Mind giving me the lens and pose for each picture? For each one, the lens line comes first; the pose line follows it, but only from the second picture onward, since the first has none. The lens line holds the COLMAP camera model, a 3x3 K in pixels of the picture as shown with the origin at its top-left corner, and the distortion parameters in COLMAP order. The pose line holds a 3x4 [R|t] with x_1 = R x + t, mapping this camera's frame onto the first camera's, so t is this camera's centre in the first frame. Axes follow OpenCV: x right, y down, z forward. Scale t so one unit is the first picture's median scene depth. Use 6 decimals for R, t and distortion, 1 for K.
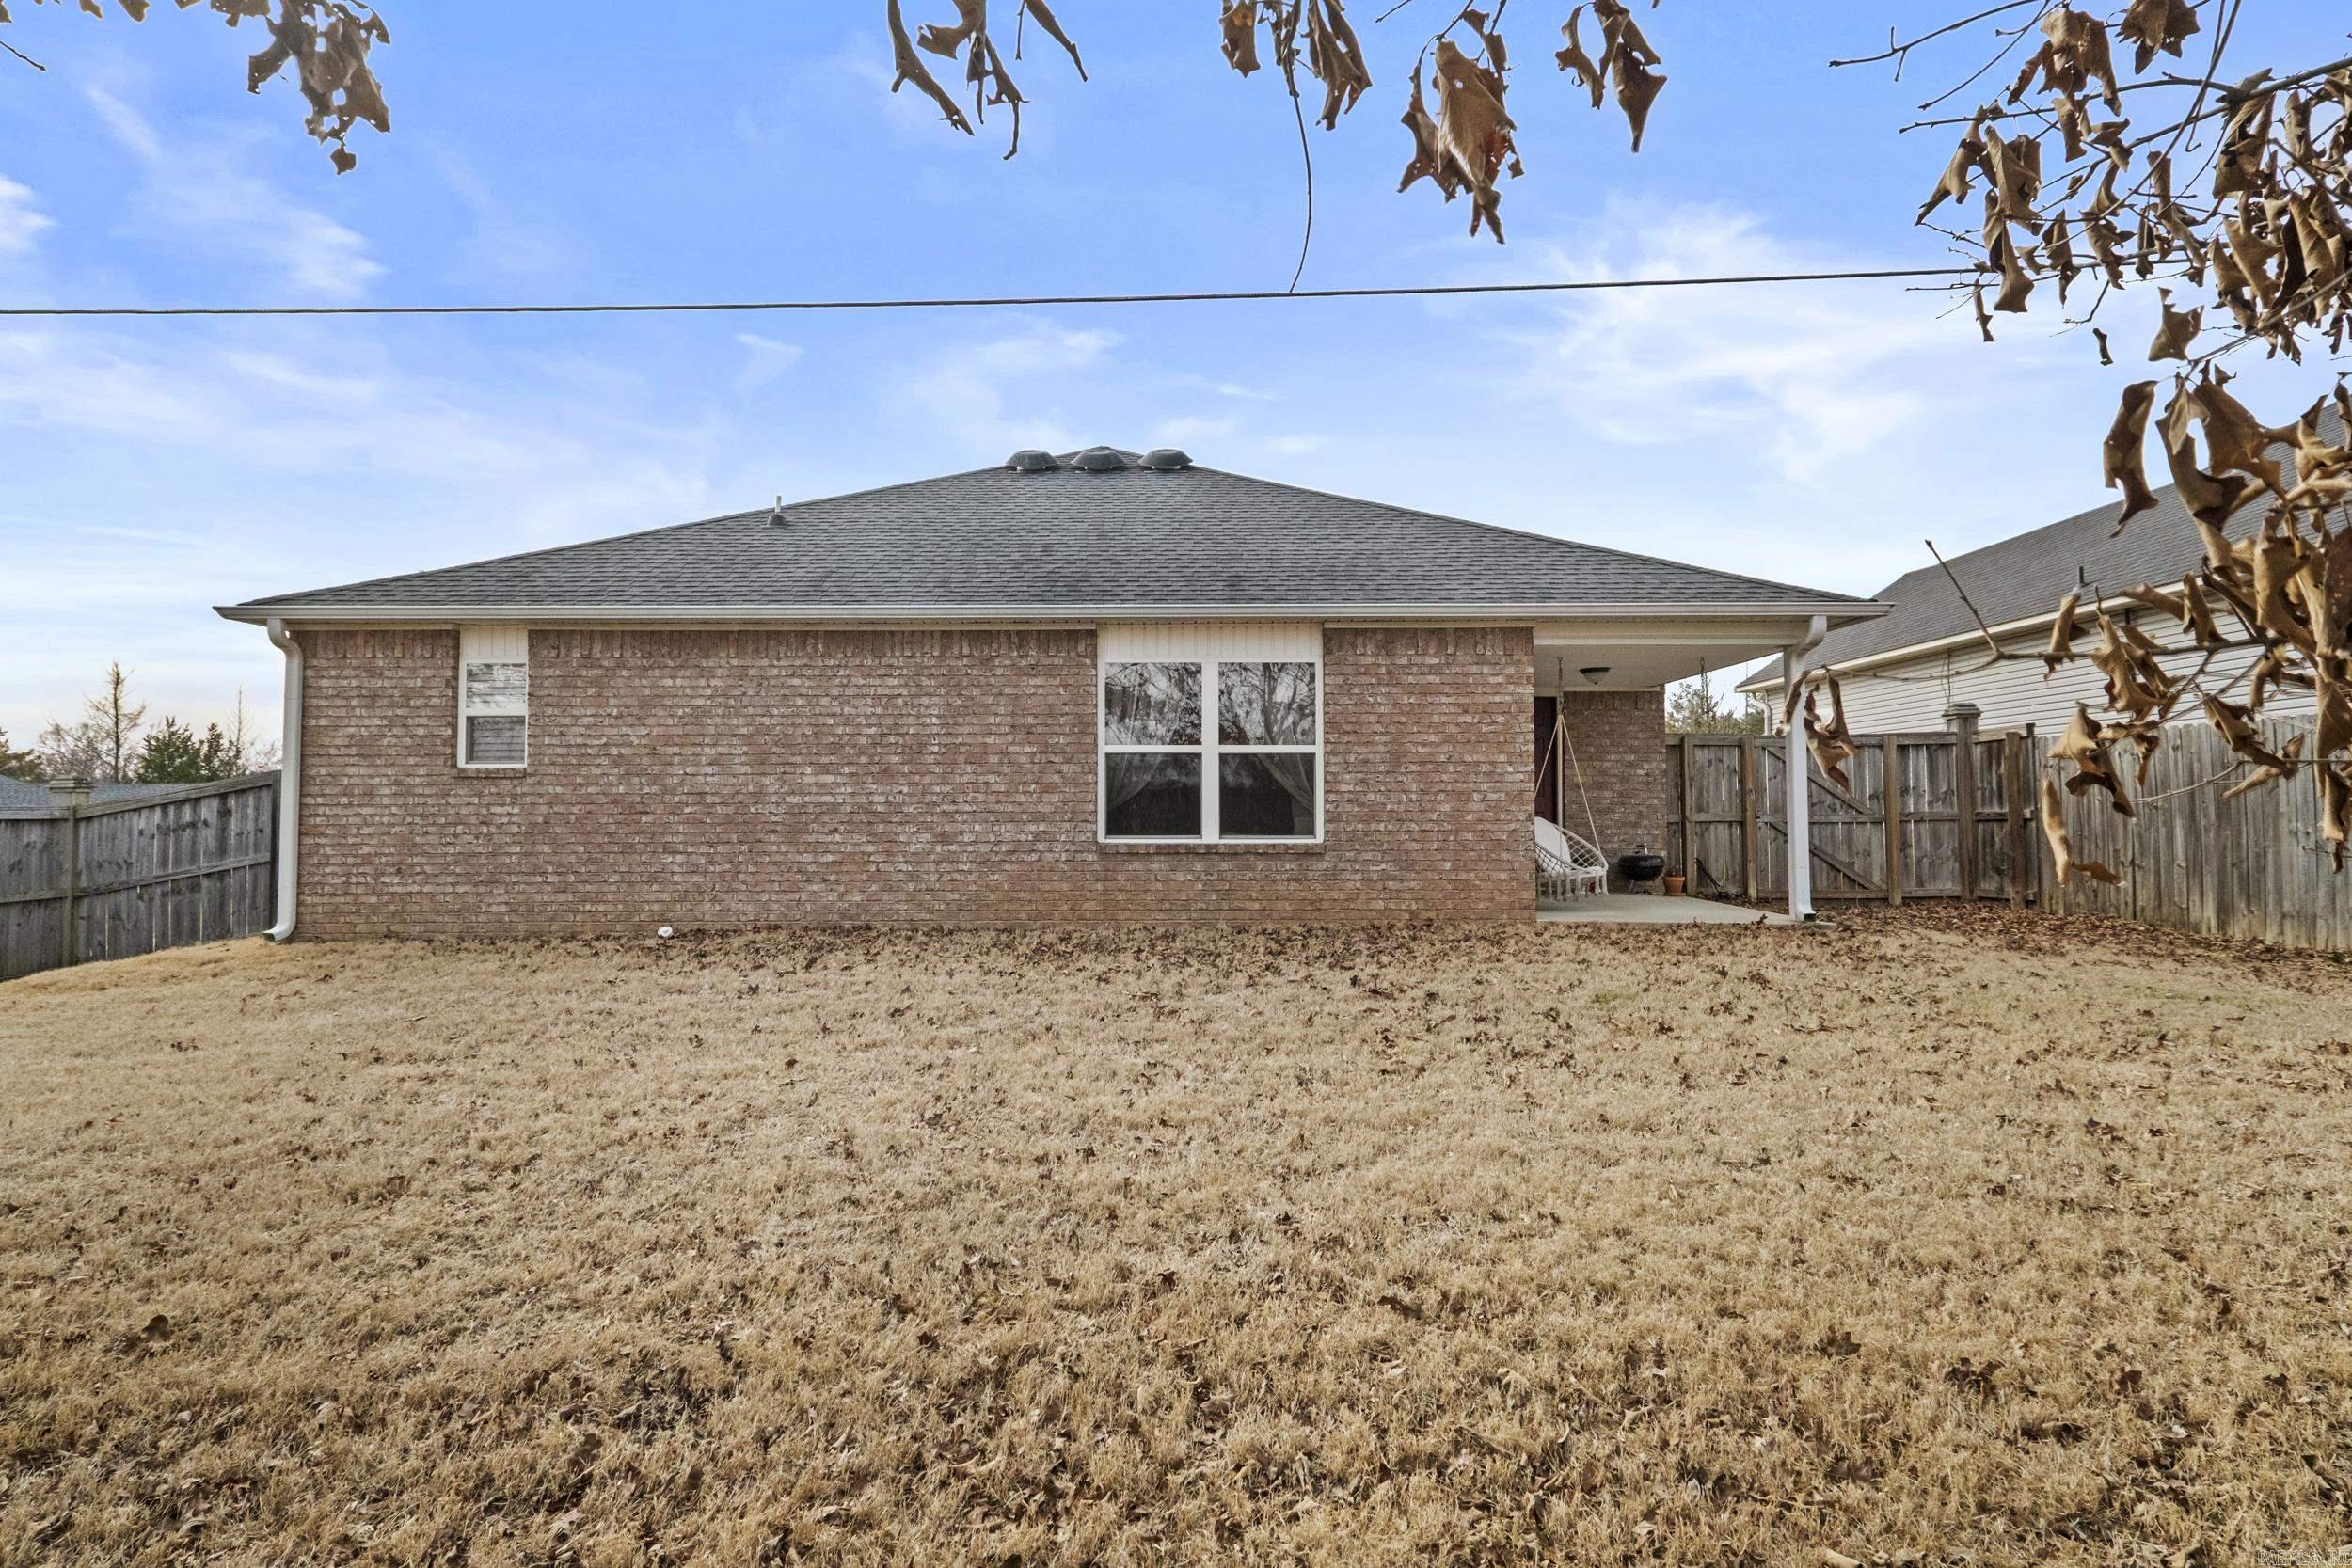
lens RADIAL K [[1235.6, 0, 1176.0], [0, 1235.6, 784.0], [0, 0, 1]] dist [0.007777, 0.000779]
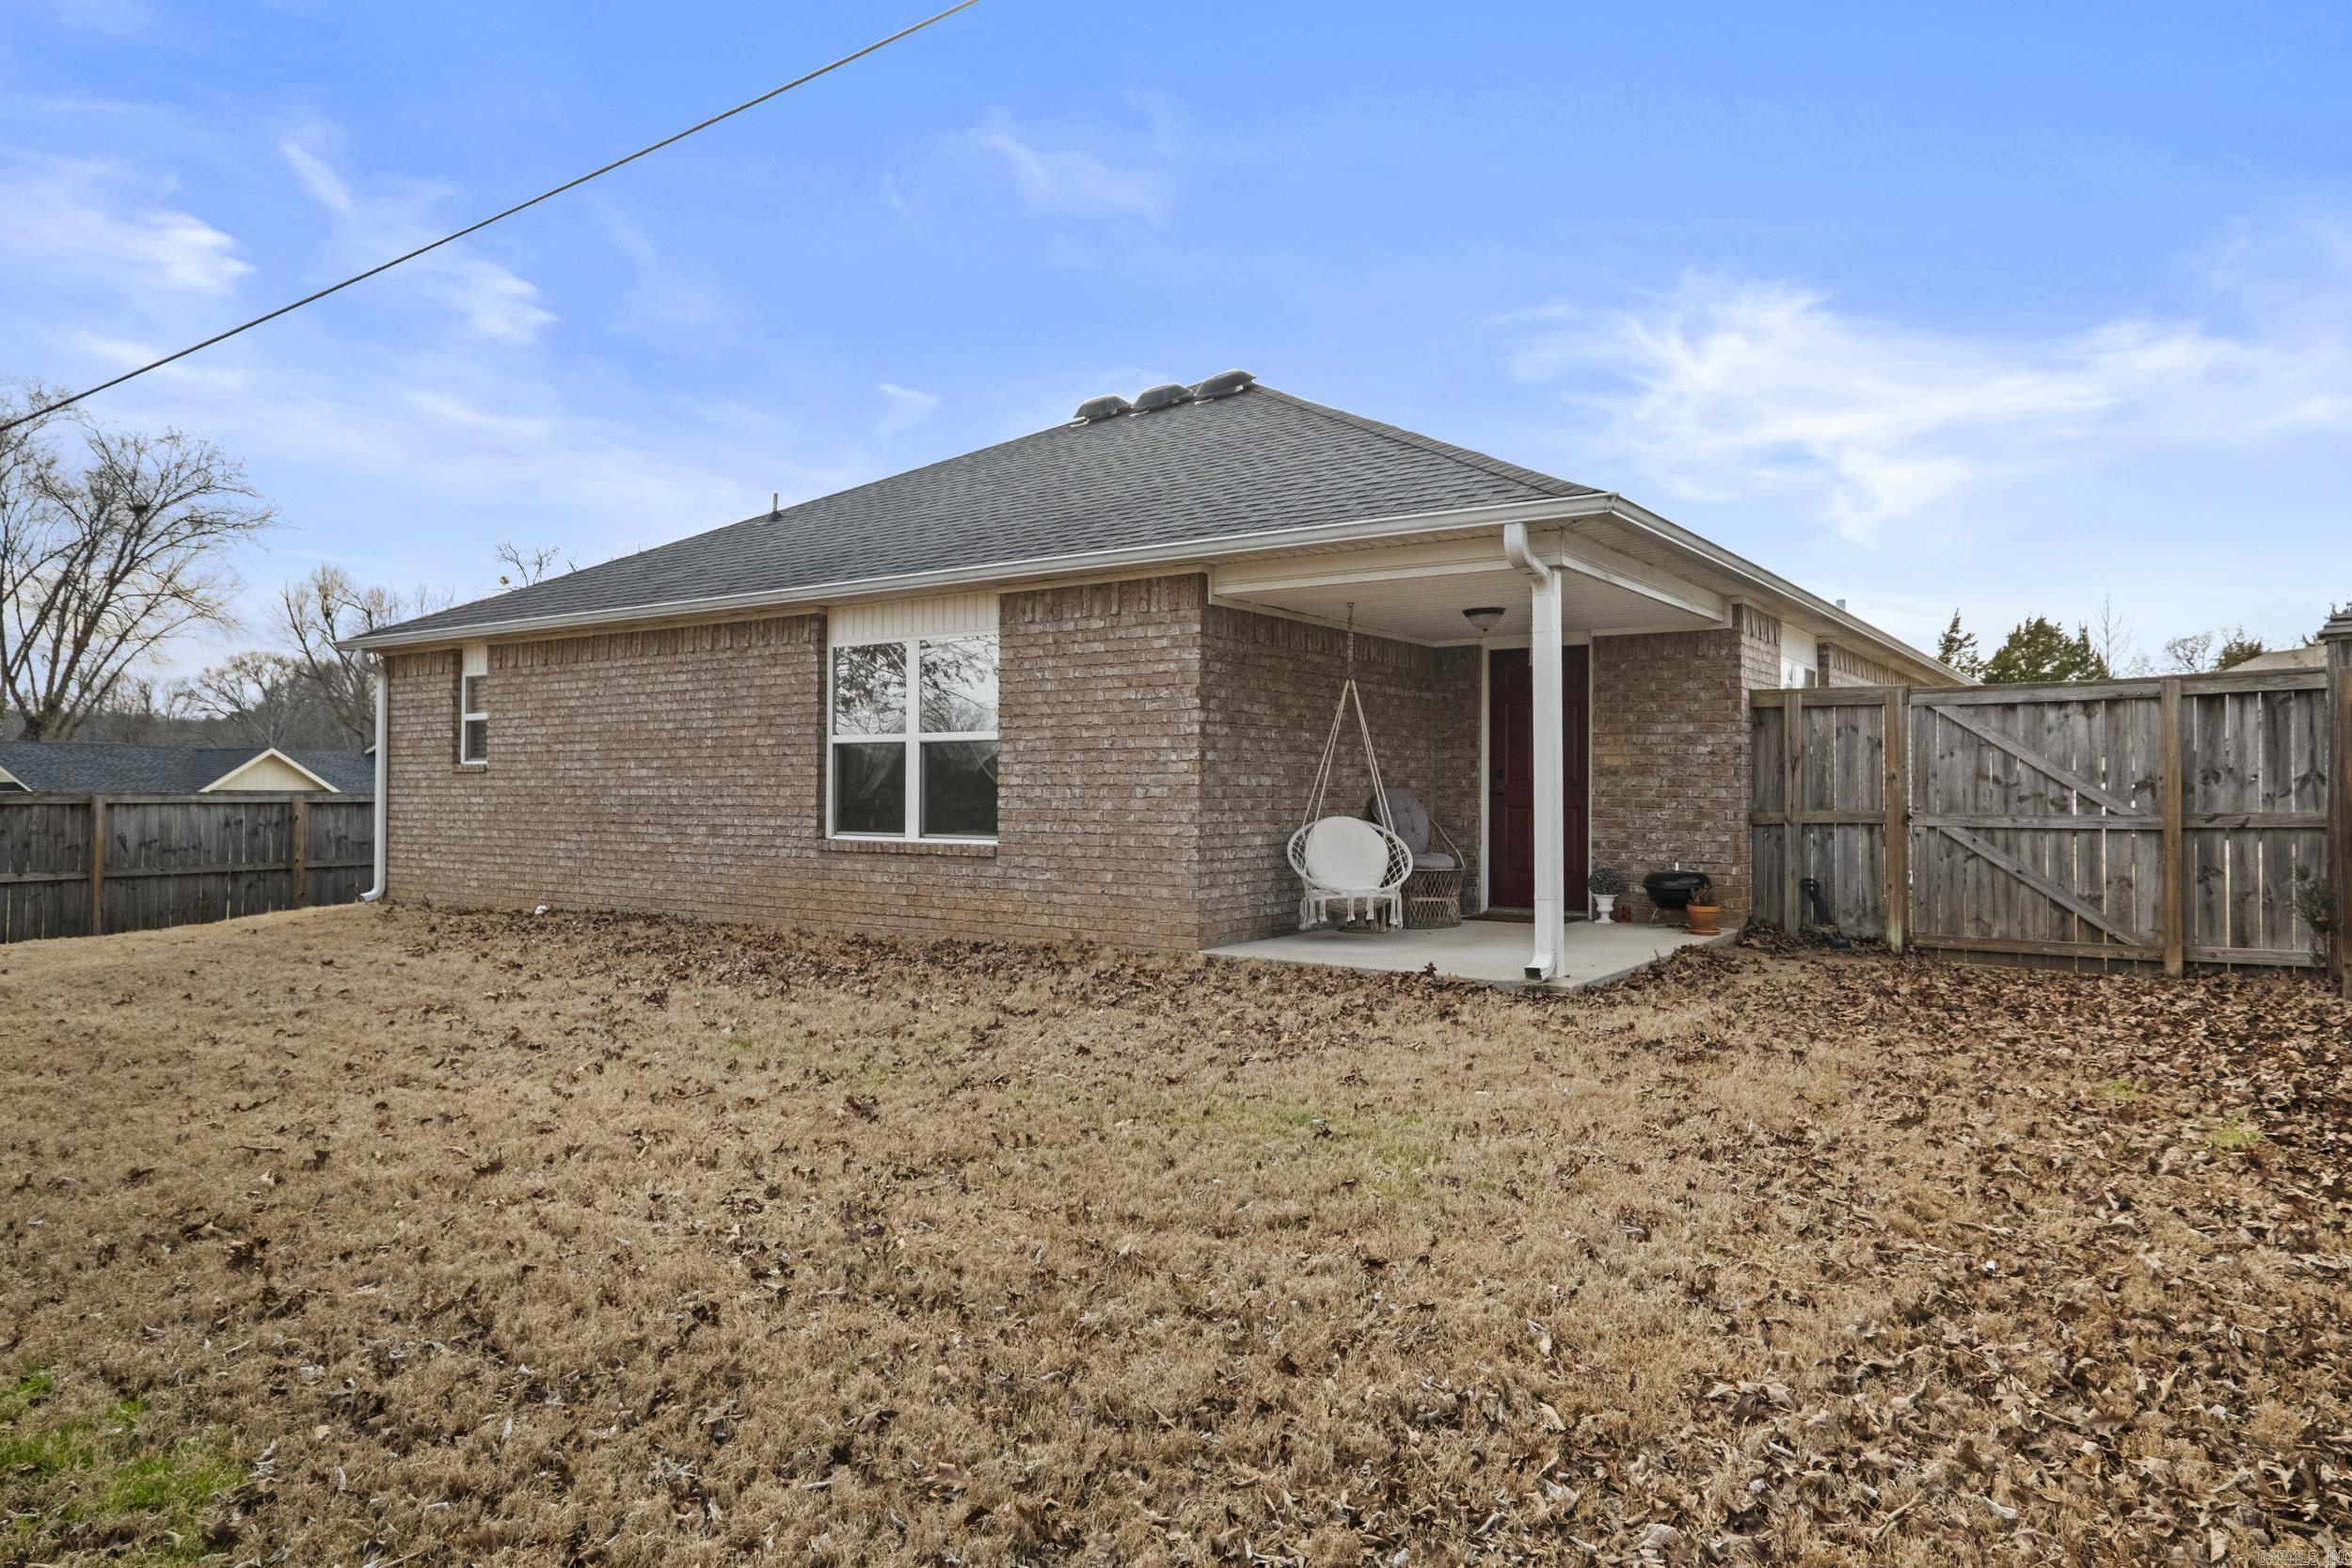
lens RADIAL K [[1452.6, 0, 1176.0], [0, 1452.6, 784.0], [0, 0, 1]] dist [0.016092, 0.000340]
pose [[0.819762, 0.000521, -0.572704, 0.796199], [0.012159, 0.999758, 0.018314, -0.011661], [0.572575, -0.021977, 0.819558, 0.245096]]
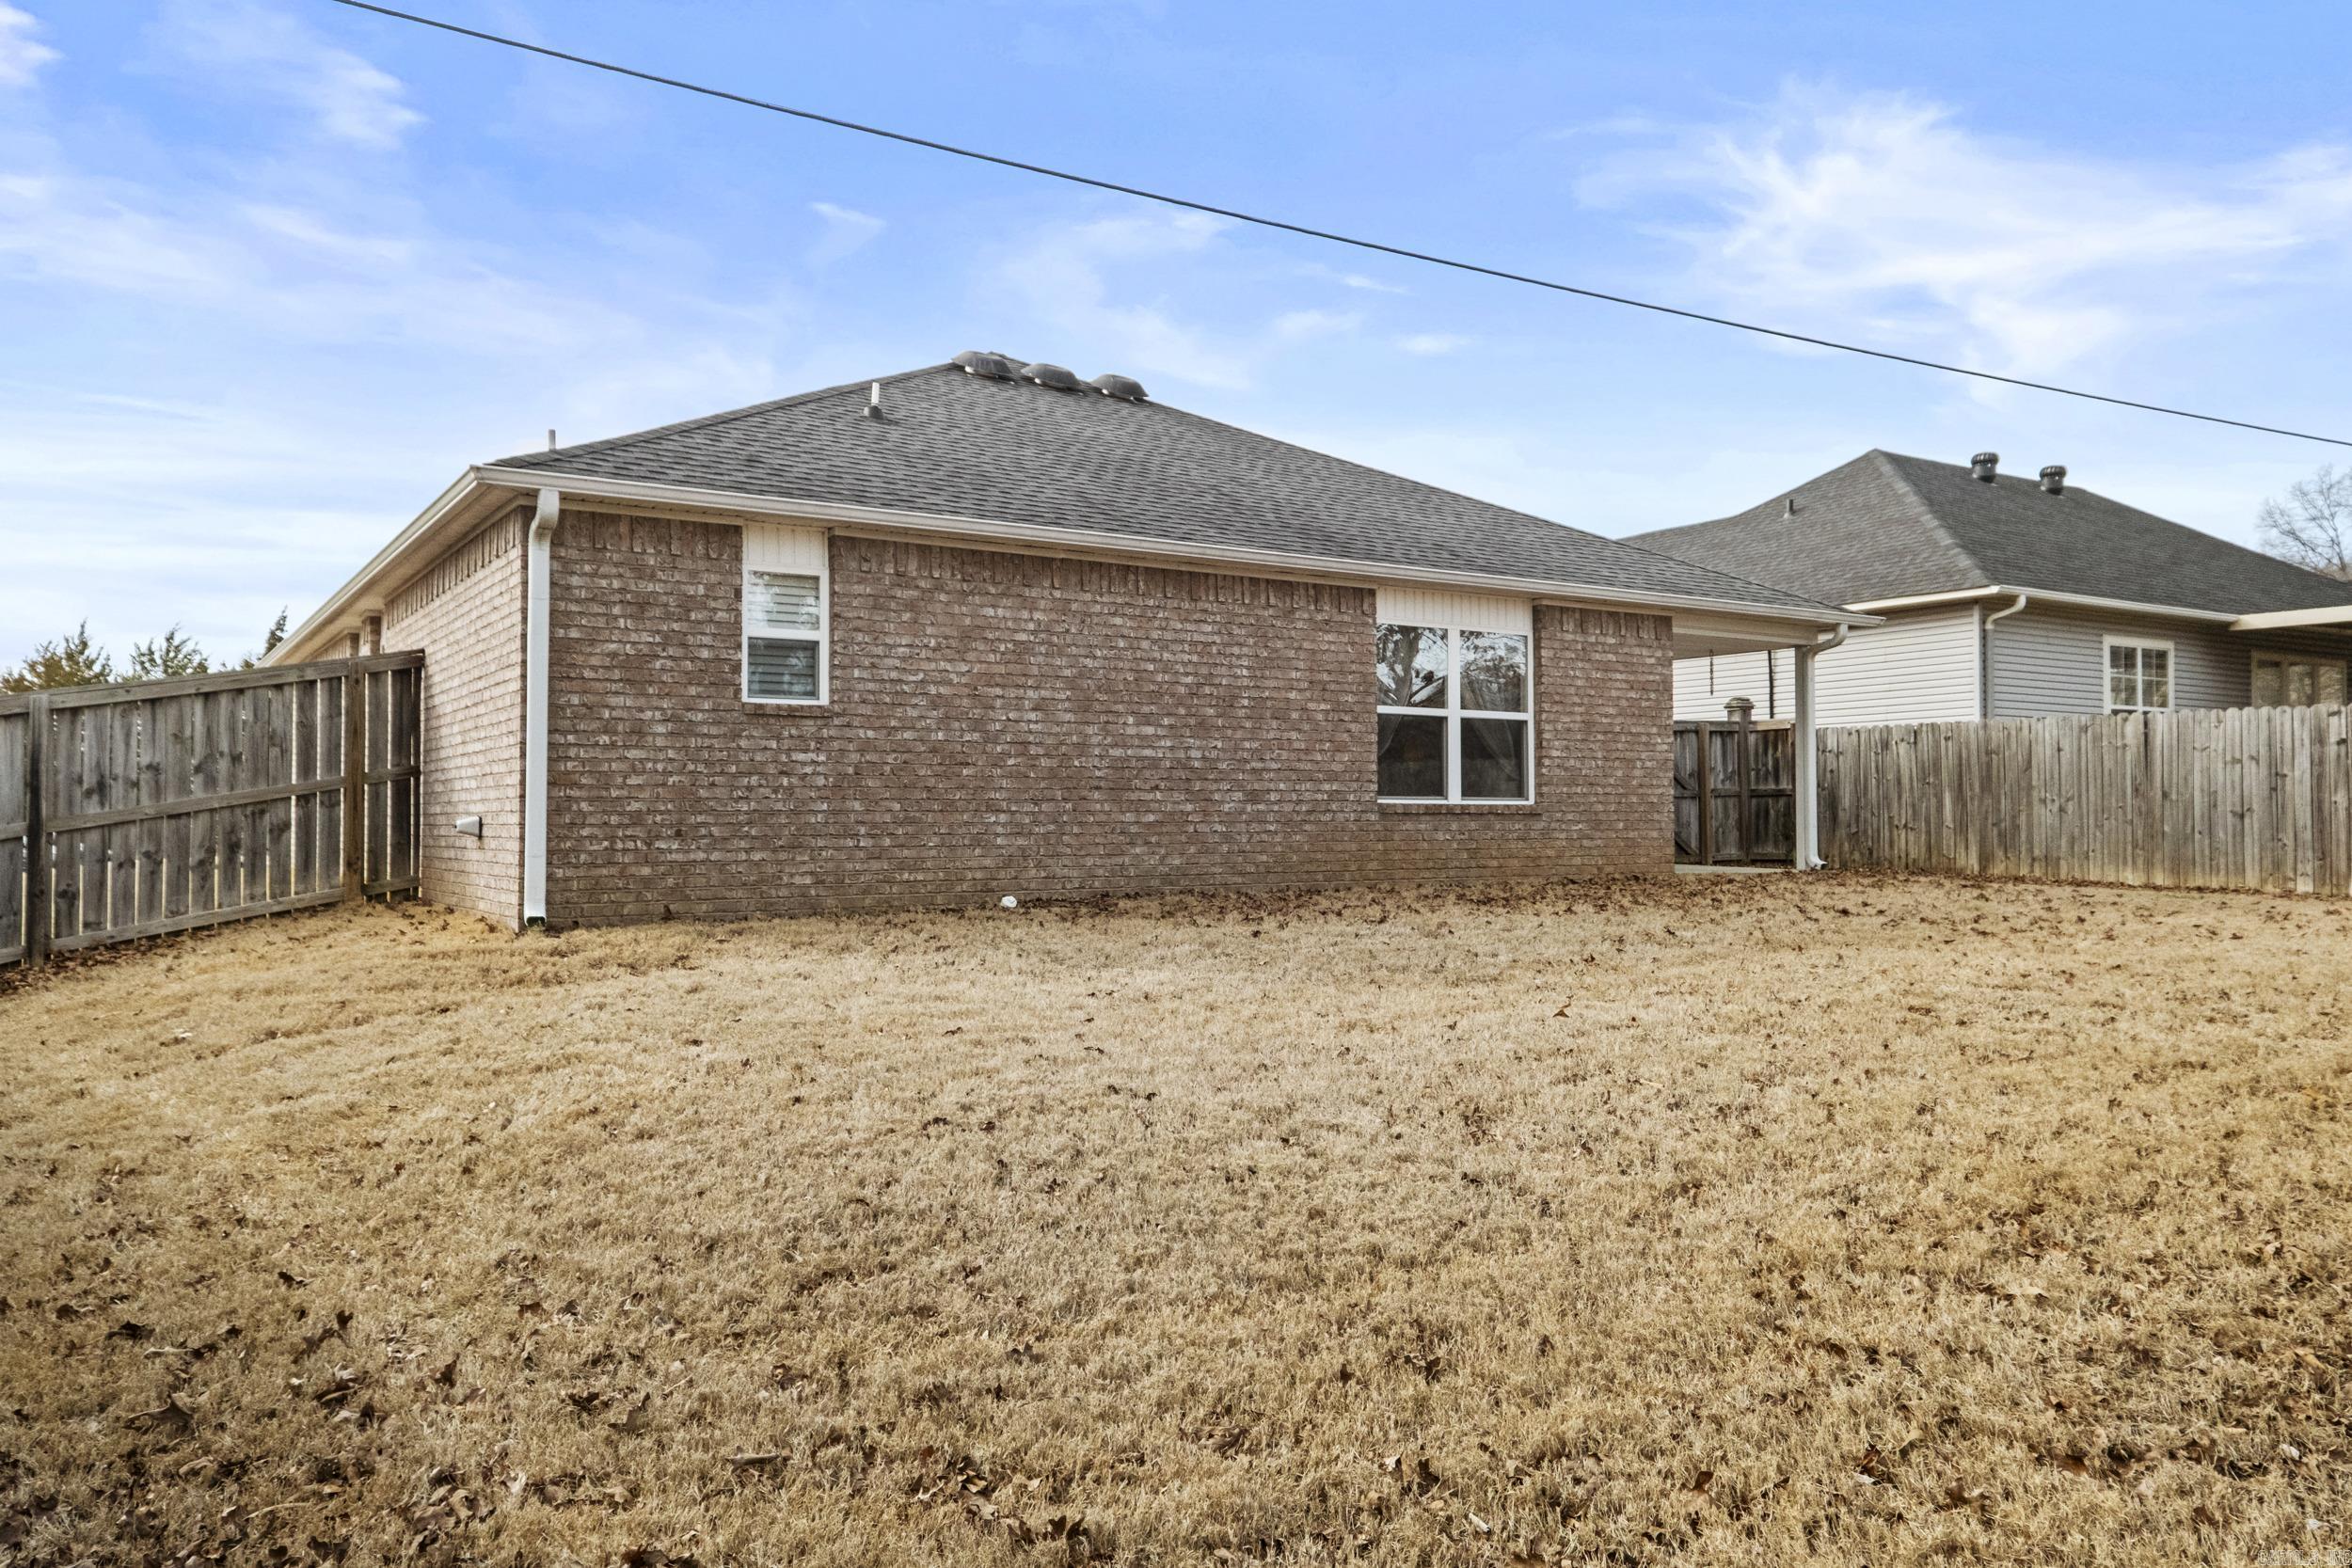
lens RADIAL K [[1633.1, 0, 1176.0], [0, 1633.1, 784.0], [0, 0, 1]] dist [-0.018574, -0.000036]
pose [[0.837572, 0.012657, 0.546180, -0.918133], [-0.016432, 0.999863, 0.002029, 0.032277], [-0.546079, -0.010674, 0.837666, -0.015163]]
